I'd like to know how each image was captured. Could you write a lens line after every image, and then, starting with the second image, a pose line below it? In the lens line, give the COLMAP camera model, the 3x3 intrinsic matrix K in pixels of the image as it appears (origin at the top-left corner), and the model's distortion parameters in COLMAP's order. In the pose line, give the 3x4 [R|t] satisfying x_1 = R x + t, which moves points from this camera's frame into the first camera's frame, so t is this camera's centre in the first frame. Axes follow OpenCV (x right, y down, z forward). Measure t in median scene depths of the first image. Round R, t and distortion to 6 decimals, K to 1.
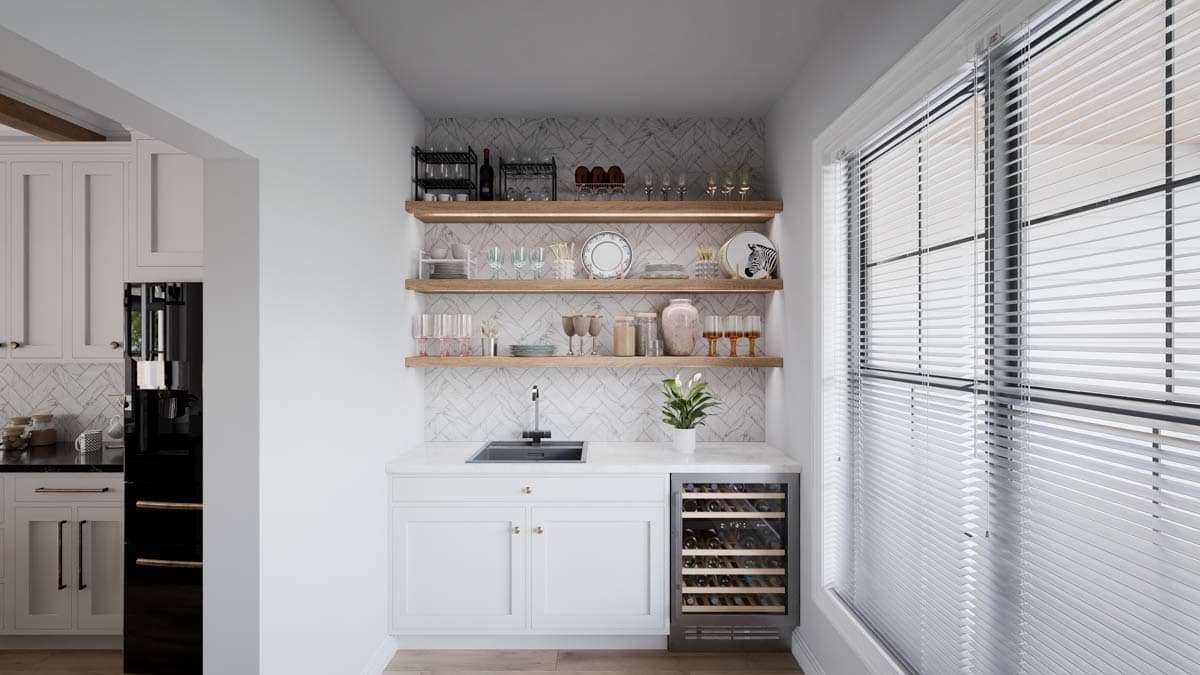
lens RADIAL K [[601.5, 0, 600.1], [0, 601.5, 338.1], [0, 0, 1]] dist [0.000973, 0.001062]
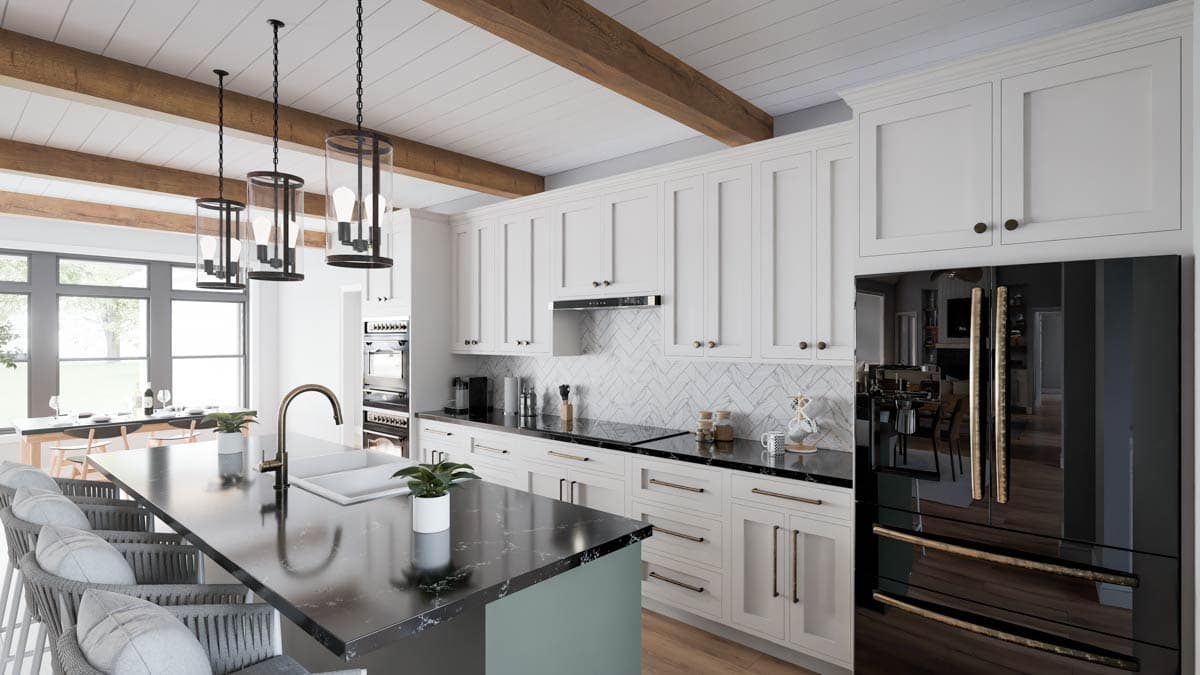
lens RADIAL K [[601.5, 0, 597.9], [0, 601.5, 337.0], [0, 0, 1]] dist [0.000973, 0.001062]
pose [[0.758997, -0.000471, -0.651094, -0.435641], [-0.000495, 0.999999, -0.001301, -0.000258], [0.651094, 0.001310, 0.758996, 0.069691]]
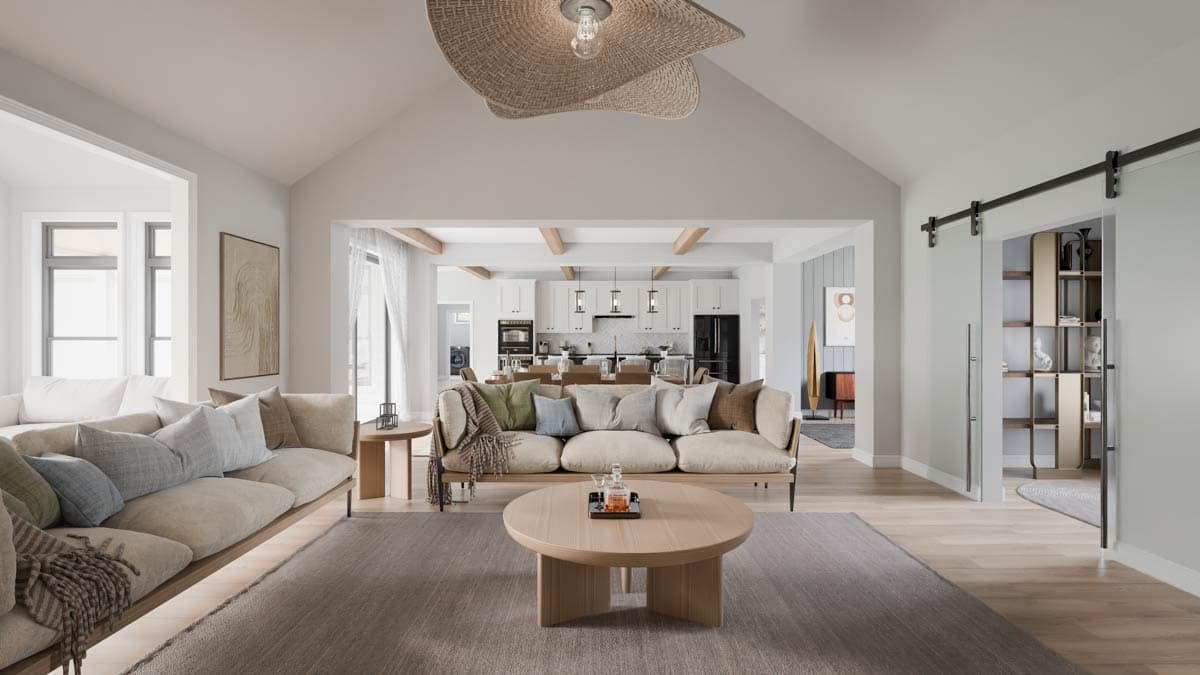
lens RADIAL K [[601.5, 0, 601.0], [0, 601.5, 338.1], [0, 0, 1]] dist [0.000973, 0.001062]
pose [[0.999963, -0.000716, 0.008534, -1.337827], [0.000709, 0.999999, 0.000760, 0.073948], [-0.008535, -0.000754, 0.999963, -3.139171]]
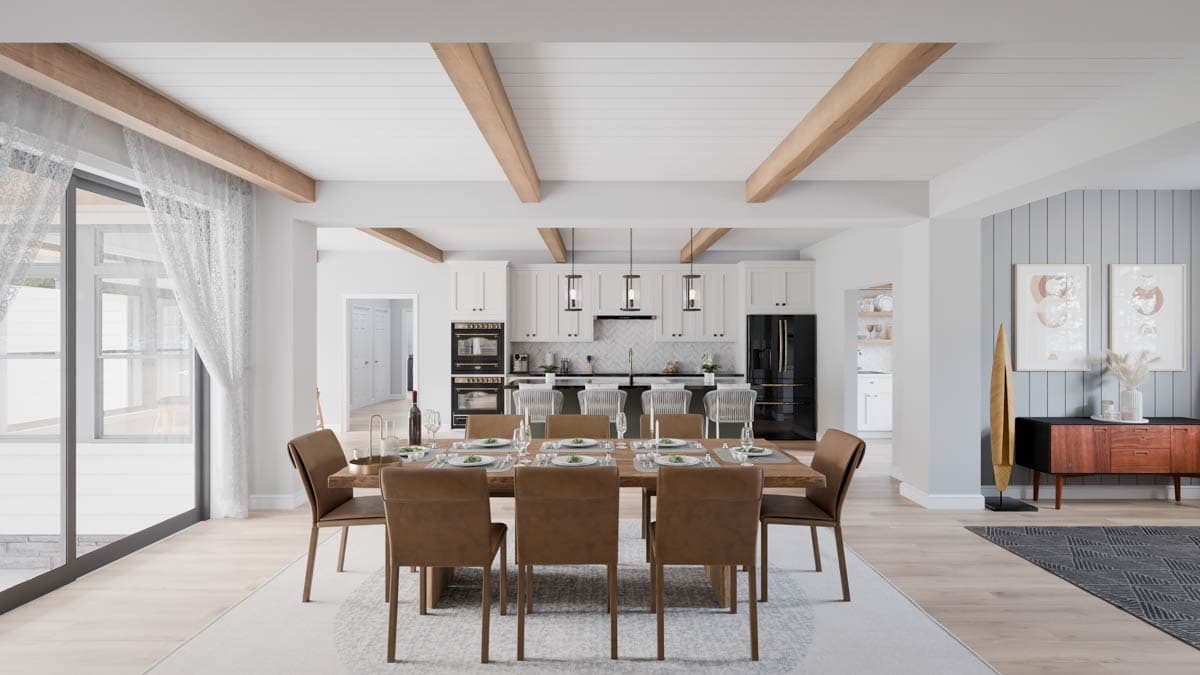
lens RADIAL K [[601.5, 0, 601.6], [0, 601.5, 336.5], [0, 0, 1]] dist [0.000973, 0.001062]
pose [[0.999940, -0.000895, 0.010884, -1.354801], [0.000913, 0.999998, -0.001568, 0.022423], [-0.010883, 0.001578, 0.999940, -1.778532]]
